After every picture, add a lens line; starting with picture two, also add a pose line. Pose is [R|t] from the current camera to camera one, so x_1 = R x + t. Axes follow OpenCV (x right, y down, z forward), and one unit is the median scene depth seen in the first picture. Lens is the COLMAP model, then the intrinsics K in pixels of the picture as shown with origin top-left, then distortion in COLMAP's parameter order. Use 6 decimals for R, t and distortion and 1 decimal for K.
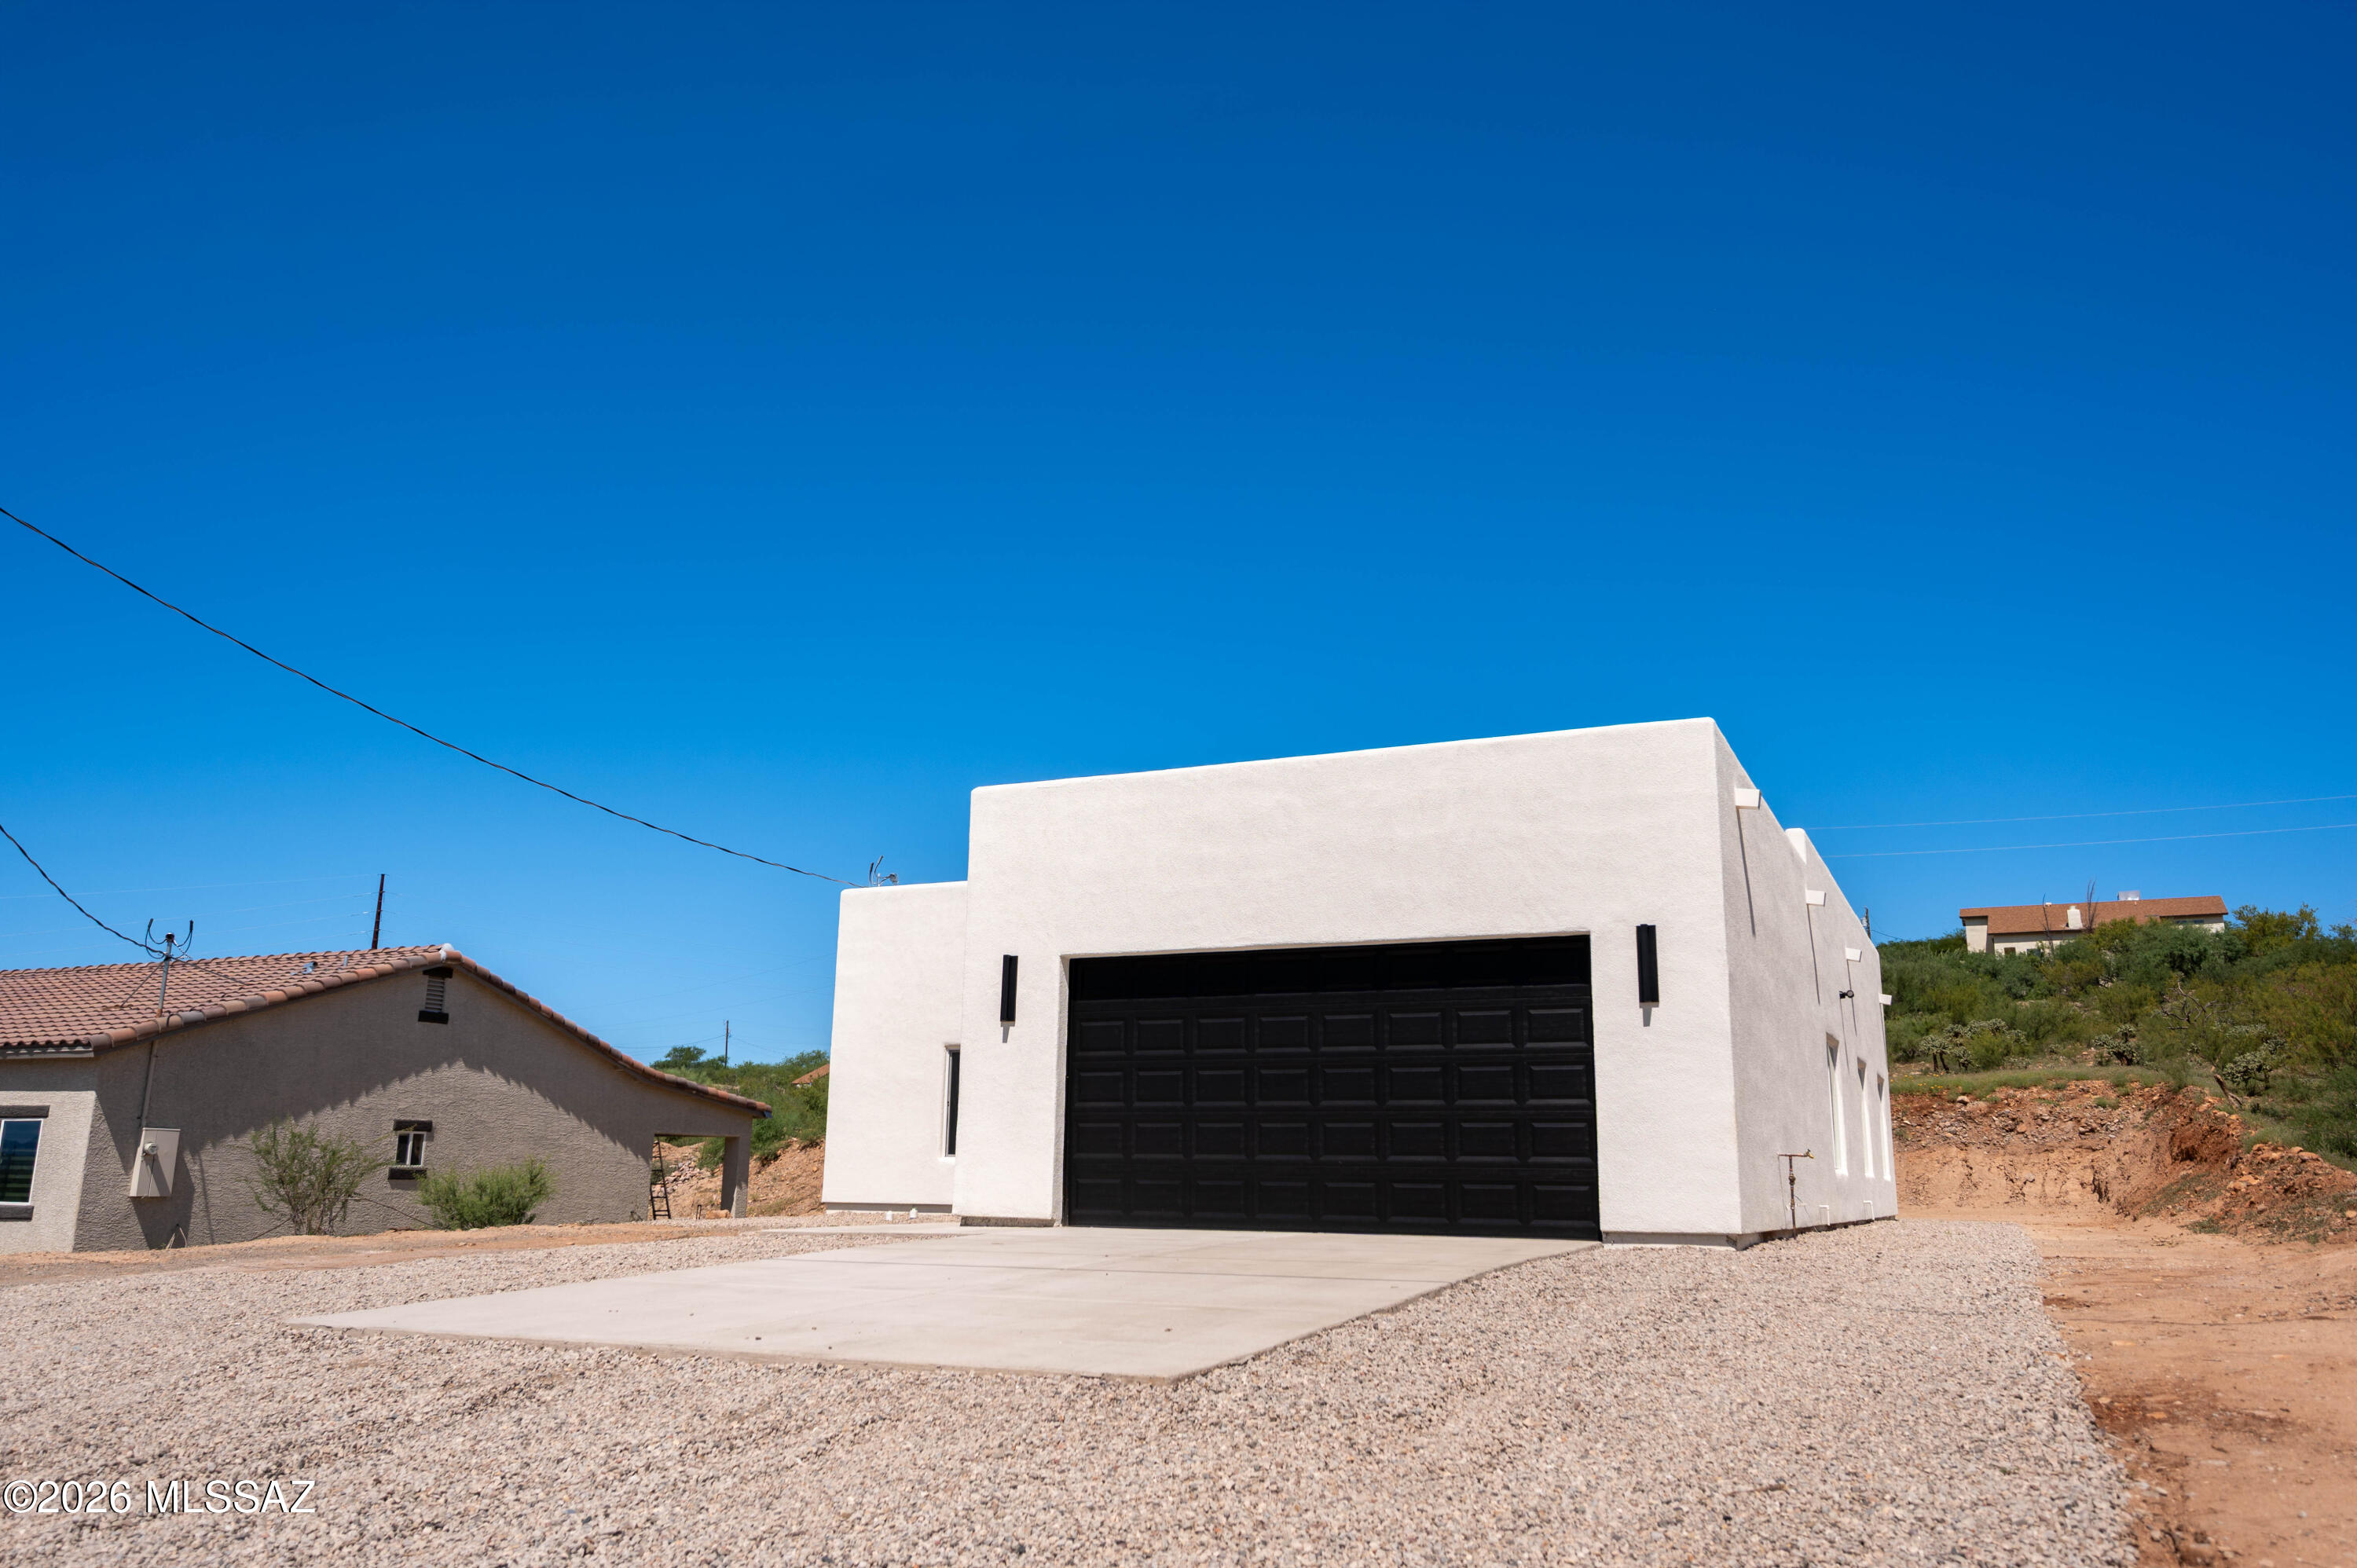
lens RADIAL K [[1675.4, 0, 1178.5], [0, 1675.4, 784.0], [0, 0, 1]] dist [0.001851, -0.000133]
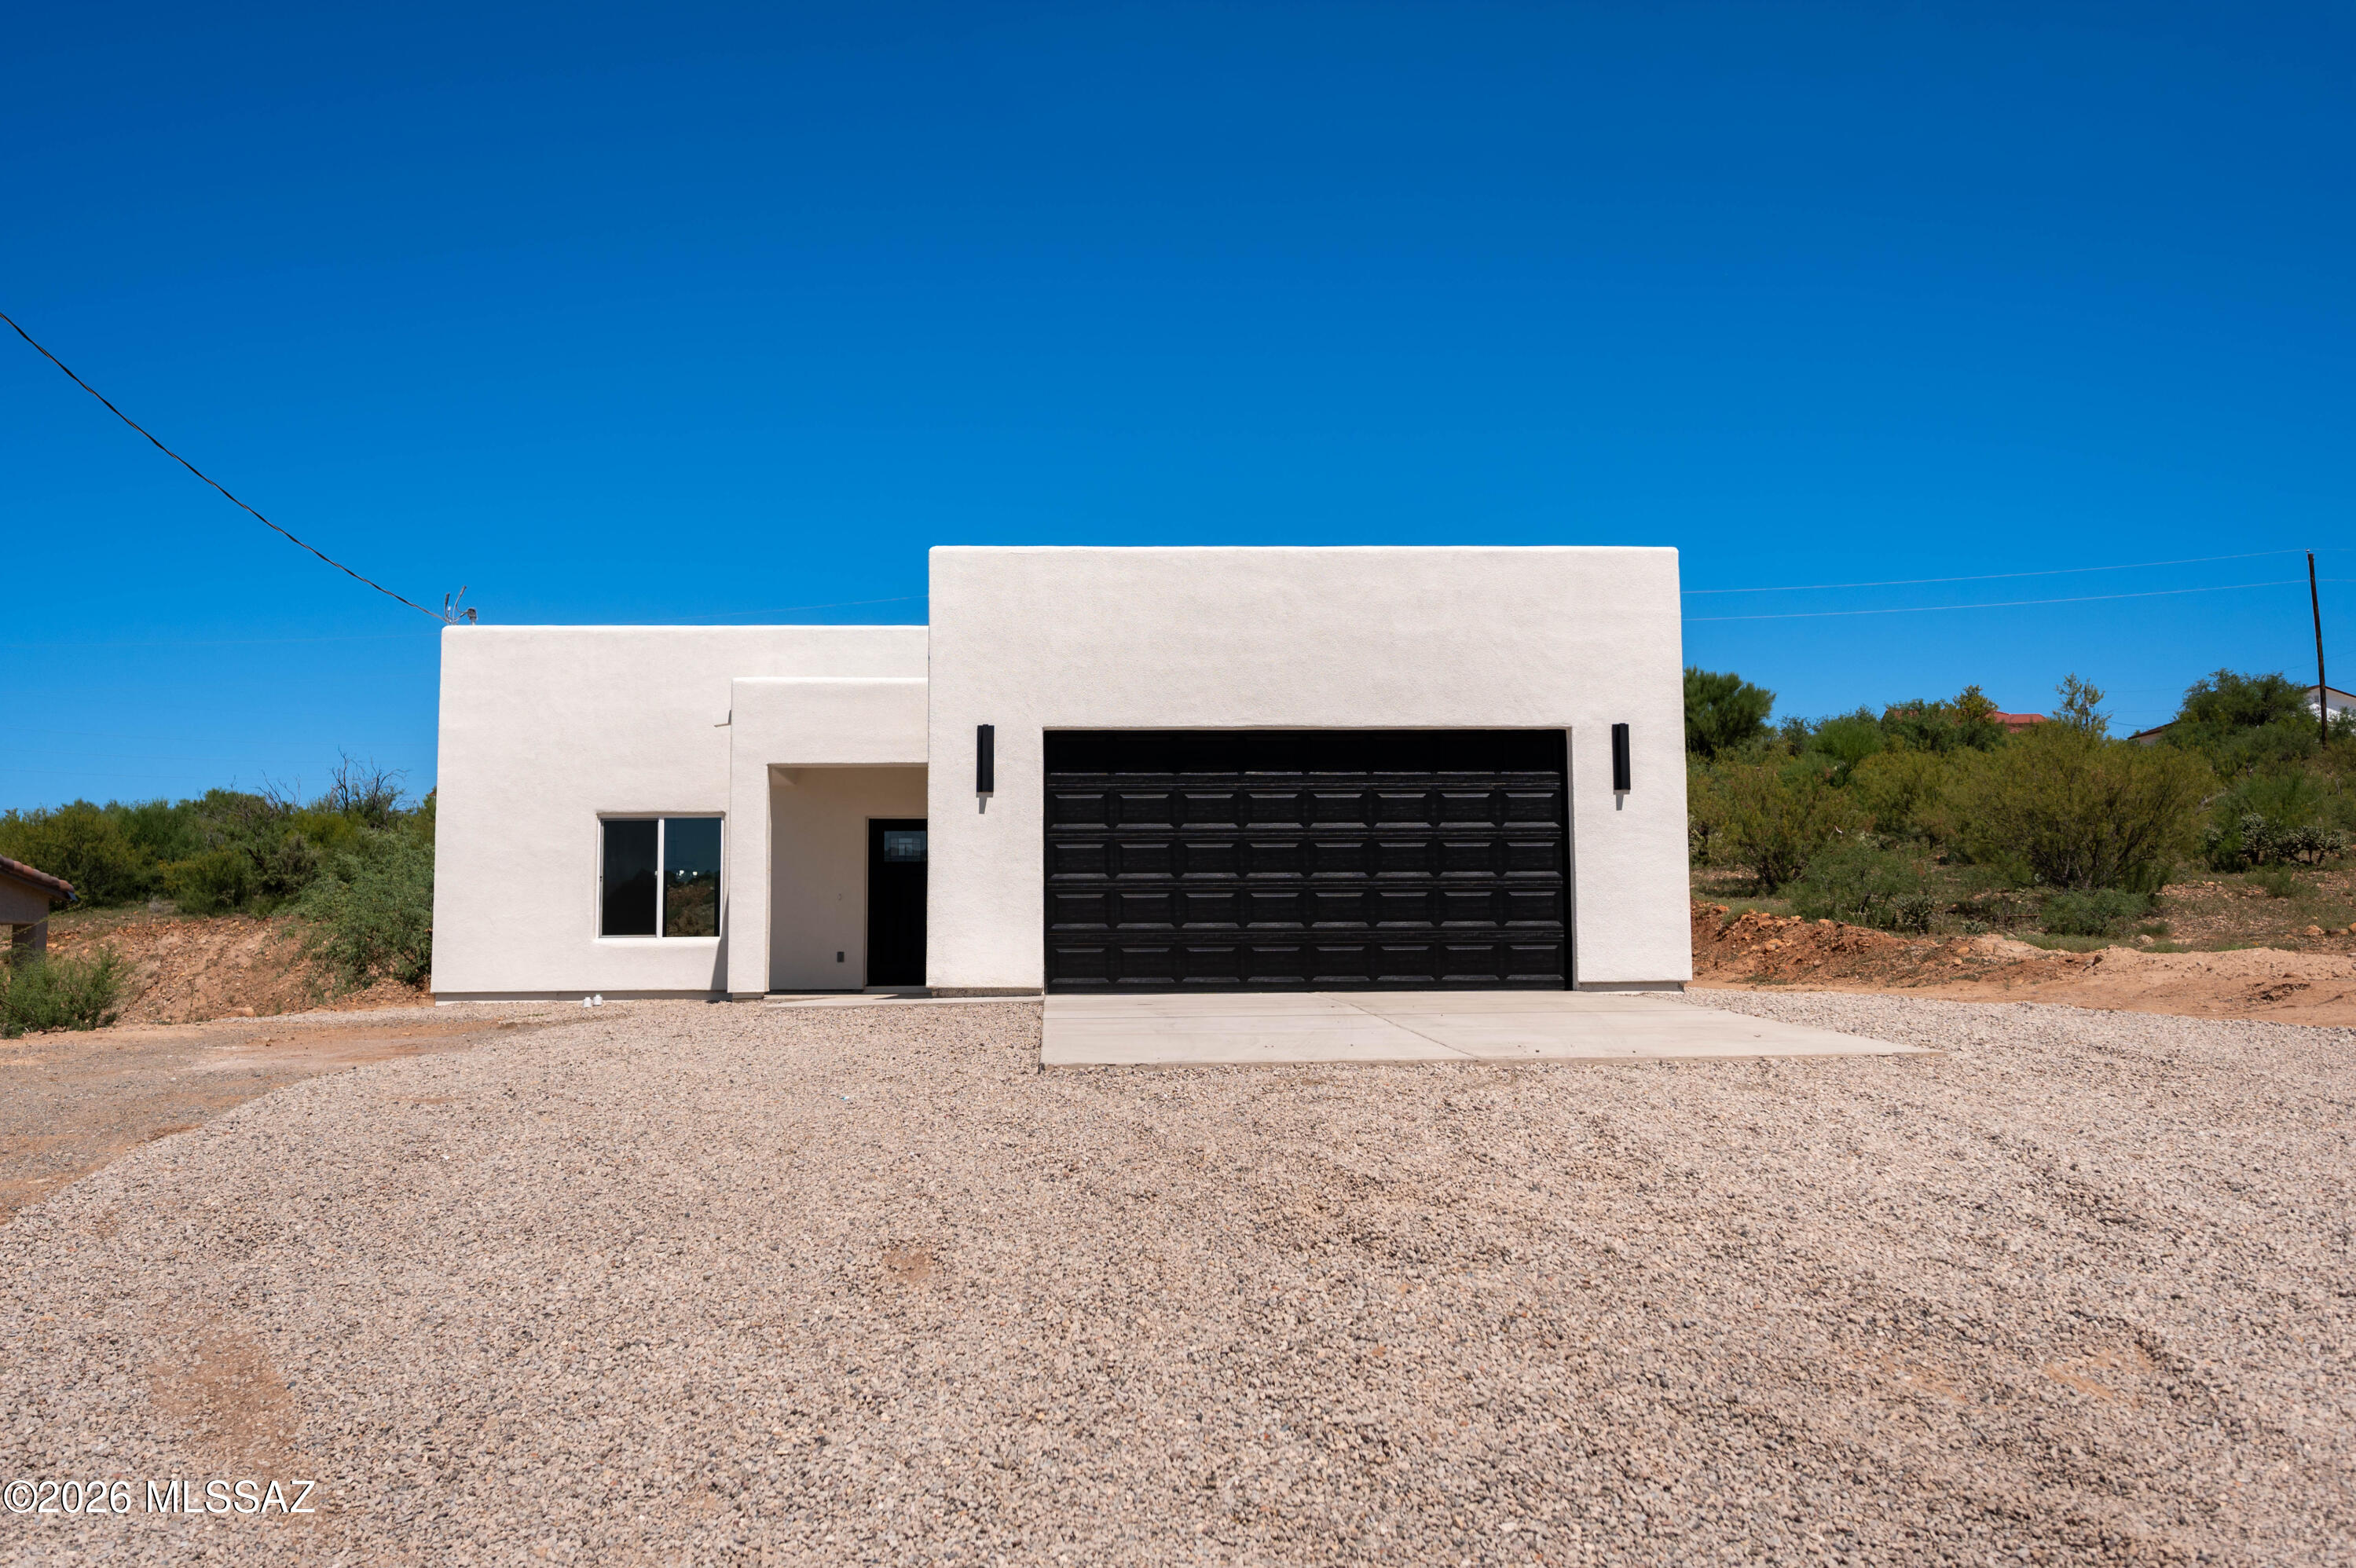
lens RADIAL K [[1960.0, 0, 1178.0], [0, 1960.0, 784.0], [0, 0, 1]] dist [0.000414, 0.002464]
pose [[0.889222, 0.024753, 0.456805, -0.544032], [-0.085385, 0.989968, 0.112569, -0.001123], [-0.449436, -0.139103, 0.882416, -0.059132]]
